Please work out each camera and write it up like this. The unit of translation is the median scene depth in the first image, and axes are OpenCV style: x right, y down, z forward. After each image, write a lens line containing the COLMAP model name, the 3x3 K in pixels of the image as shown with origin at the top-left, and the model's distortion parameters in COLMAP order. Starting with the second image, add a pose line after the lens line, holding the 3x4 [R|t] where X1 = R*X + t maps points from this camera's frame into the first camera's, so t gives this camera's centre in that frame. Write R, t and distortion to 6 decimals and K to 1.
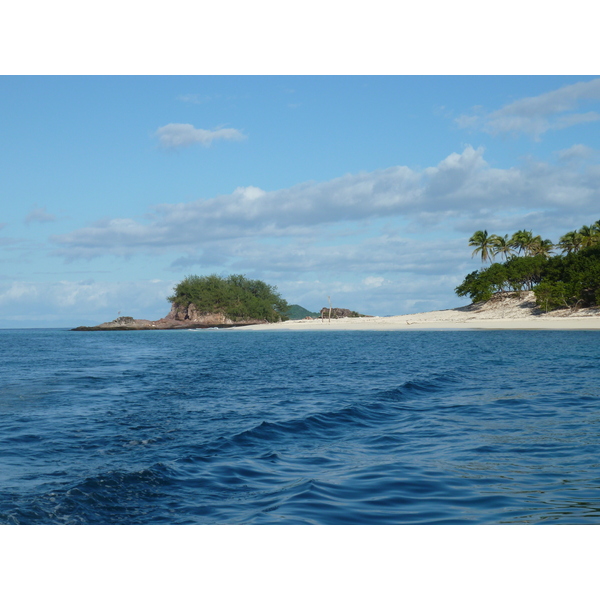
lens RADIAL K [[1293.6, 0, 300.0], [0, 1293.6, 300.0], [0, 0, 1]] dist [0.018266, 0.107644]
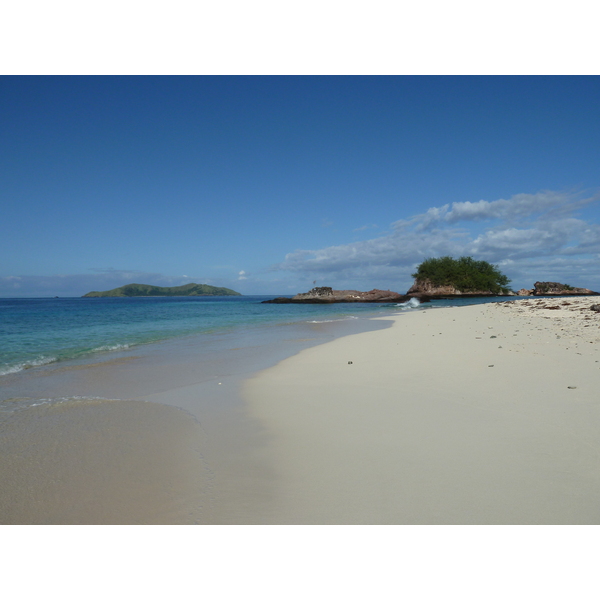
lens RADIAL K [[452.0, 0, 300.0], [0, 452.0, 300.0], [0, 0, 1]] dist [-0.033811, 0.004103]
pose [[0.916560, 0.010506, -0.399759, -0.021465], [0.003786, 0.999382, 0.034945, 0.008337], [0.399880, -0.033543, 0.915954, 0.543561]]
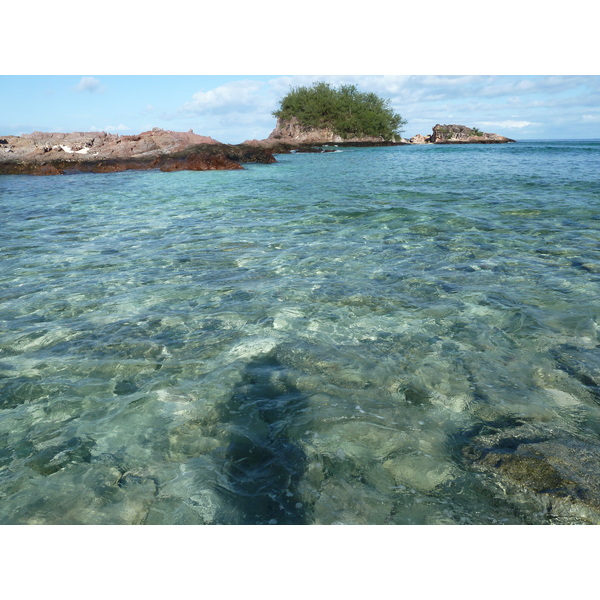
lens RADIAL K [[452.0, 0, 300.0], [0, 452.0, 300.0], [0, 0, 1]] dist [-0.033811, 0.004103]
pose [[0.990429, 0.042944, -0.131170, -0.036698], [0.005589, 0.937105, 0.349002, 0.012457], [0.137908, -0.346395, 0.927896, 0.690419]]
